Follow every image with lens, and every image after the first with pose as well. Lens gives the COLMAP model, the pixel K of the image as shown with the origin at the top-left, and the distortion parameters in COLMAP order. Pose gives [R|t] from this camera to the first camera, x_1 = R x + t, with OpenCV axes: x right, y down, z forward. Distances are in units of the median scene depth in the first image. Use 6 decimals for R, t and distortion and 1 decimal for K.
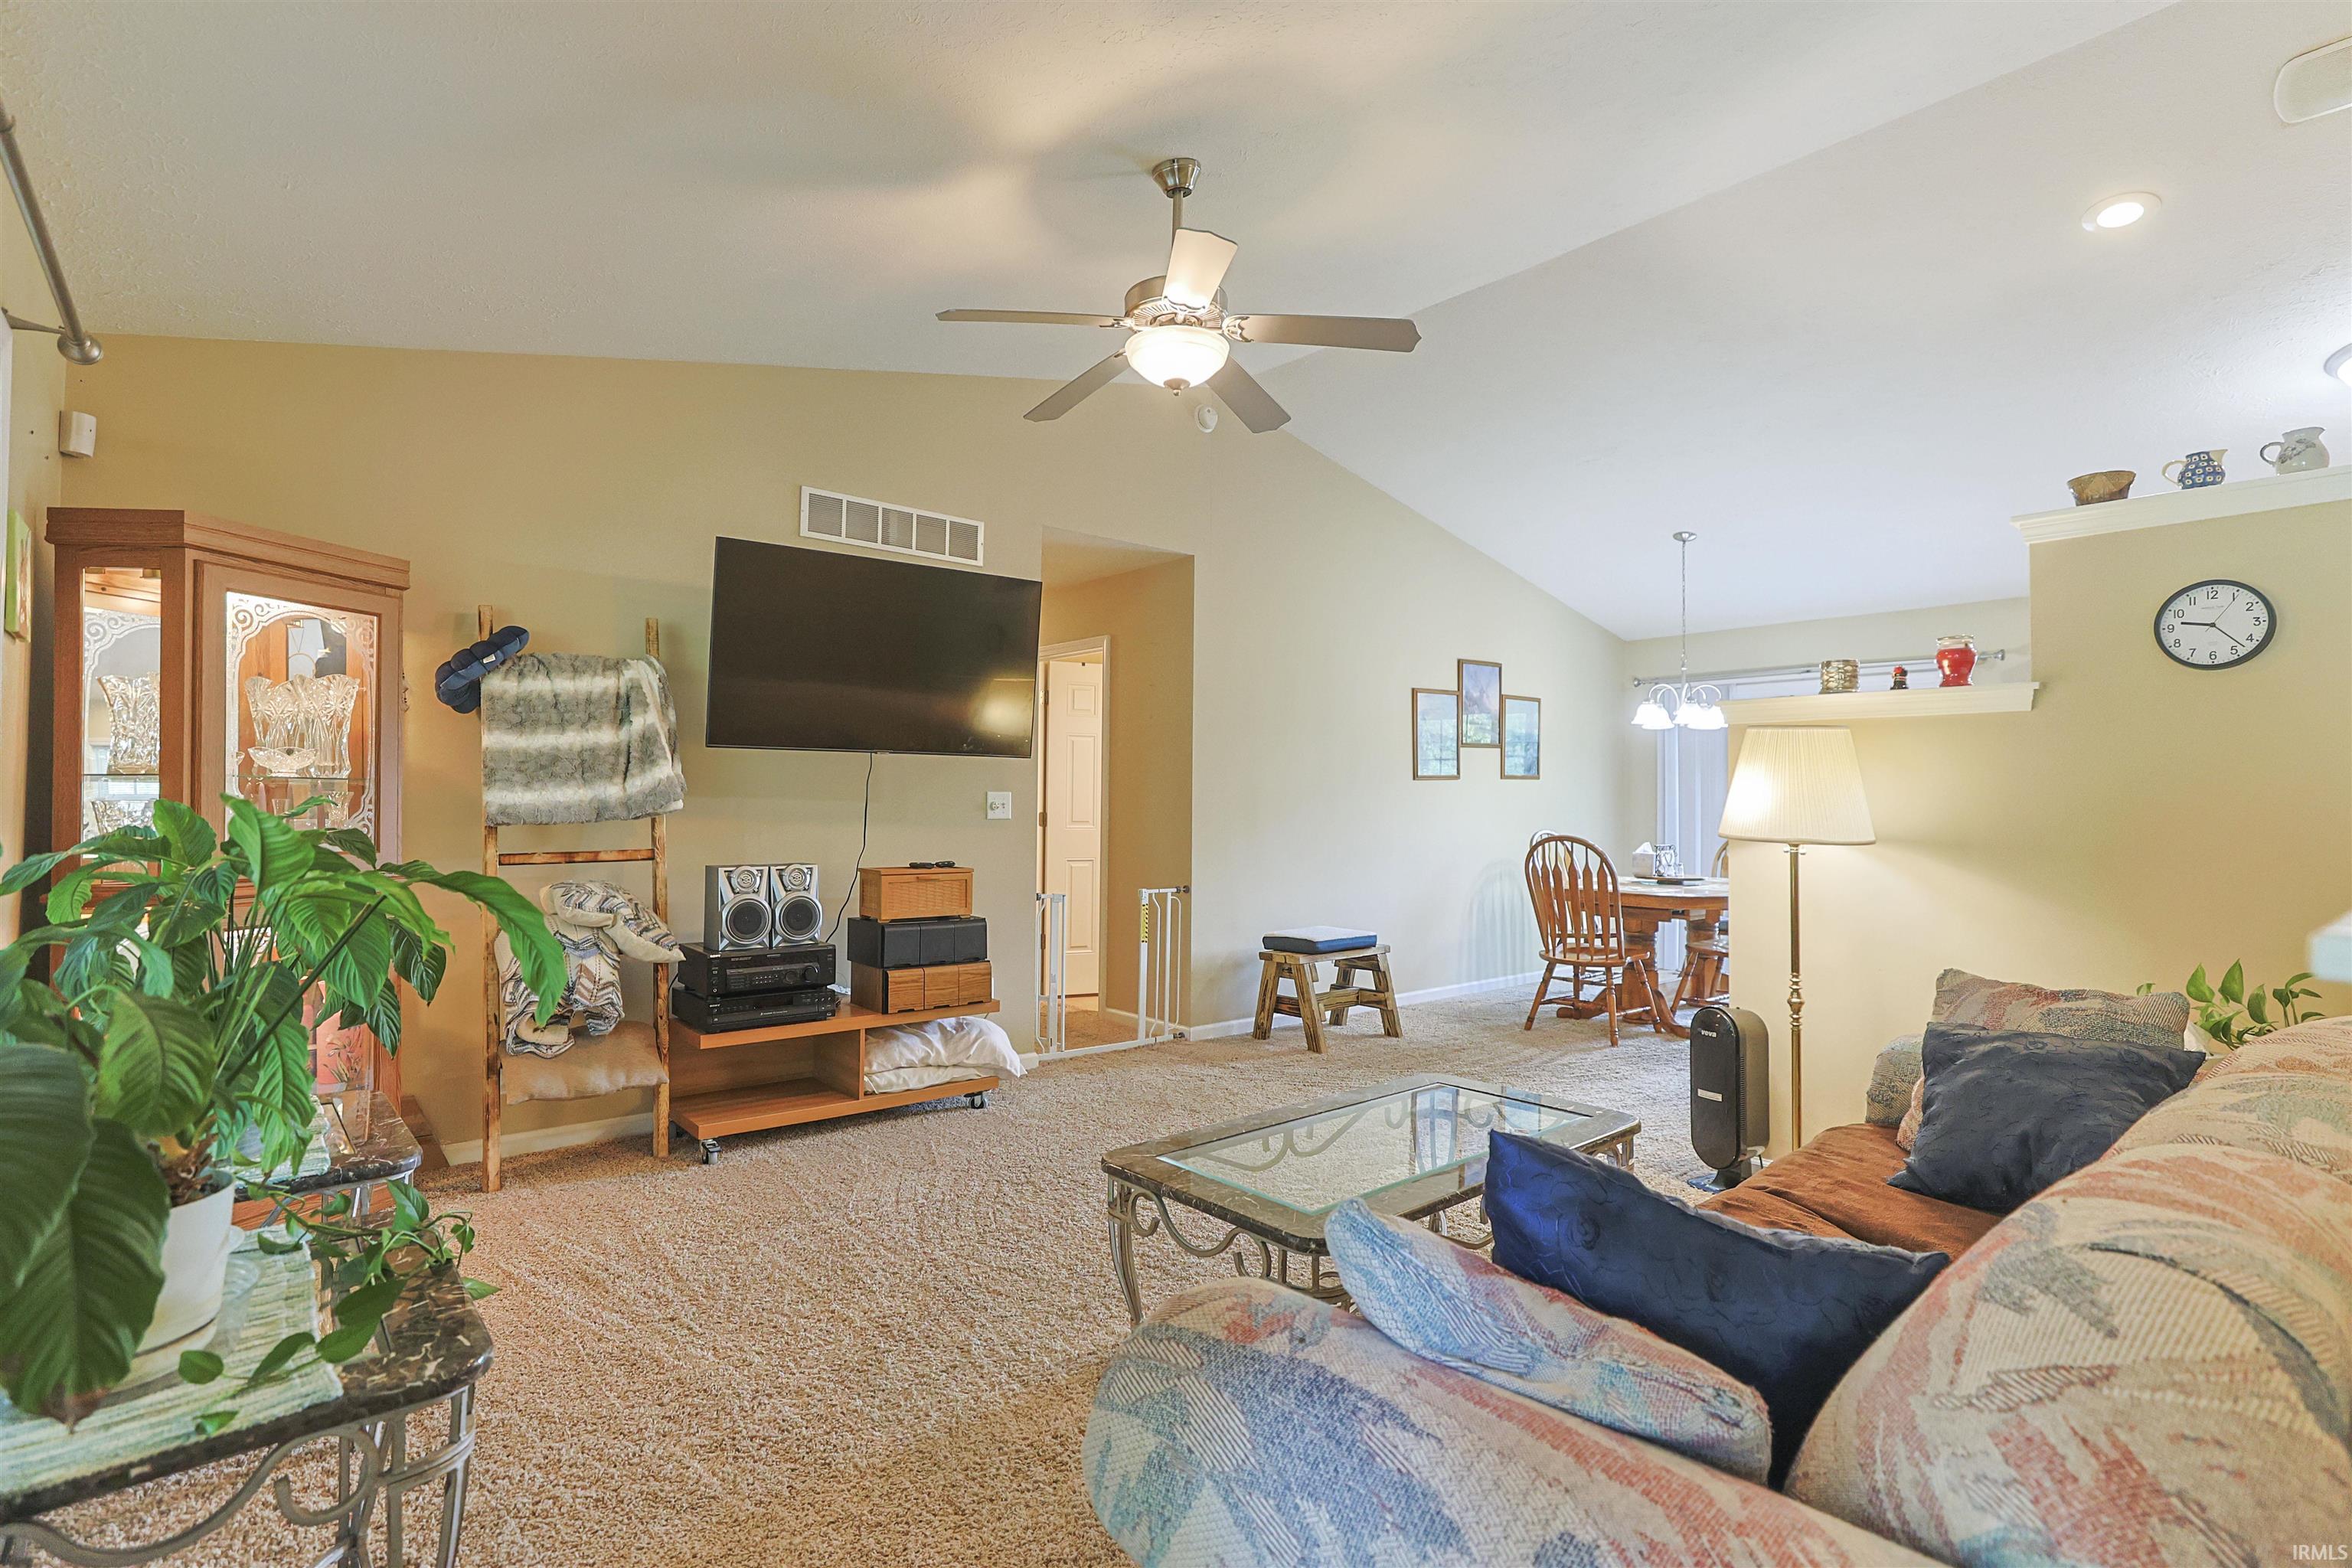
lens RADIAL K [[1136.6, 0, 1153.6], [0, 1136.6, 768.9], [0, 0, 1]] dist [-0.015247, 0.007059]
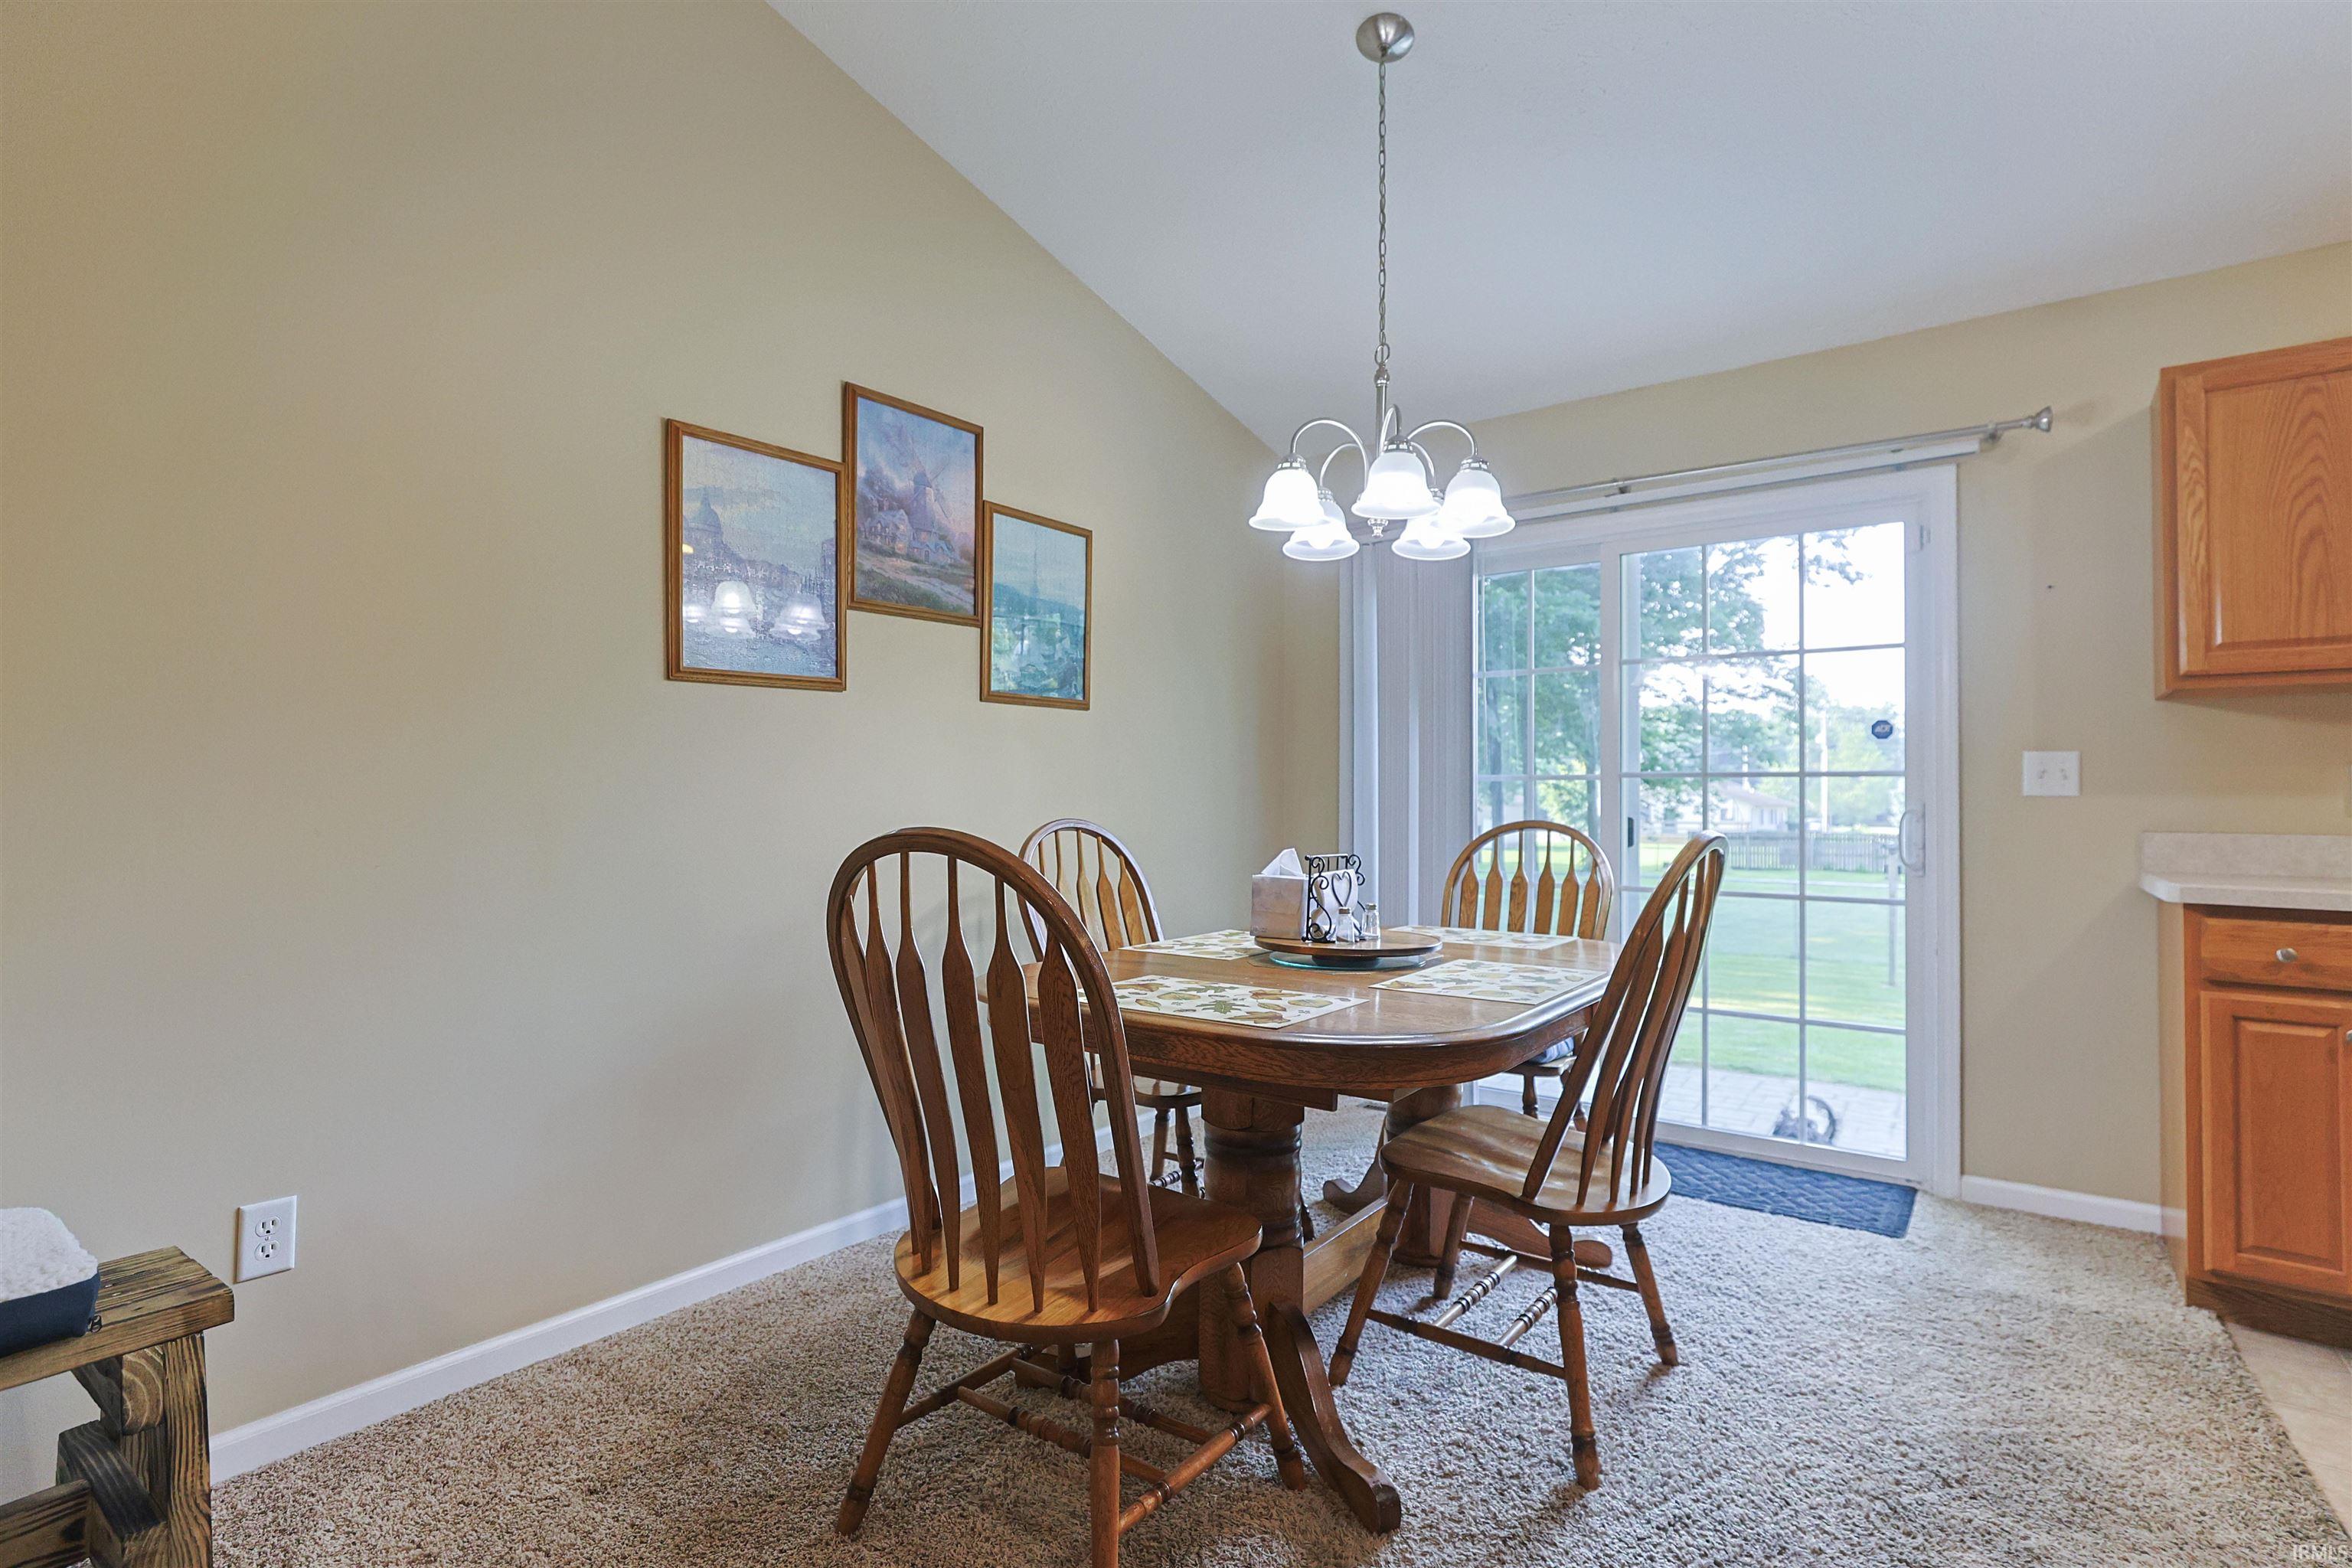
lens RADIAL K [[1136.6, 0, 1168.0], [0, 1136.6, 773.1], [0, 0, 1]] dist [-0.015247, 0.007059]
pose [[0.972701, 0.002594, 0.232049, 0.286885], [-0.002686, 0.999996, 0.000079, 0.036738], [-0.232048, -0.000700, 0.972704, 0.597827]]
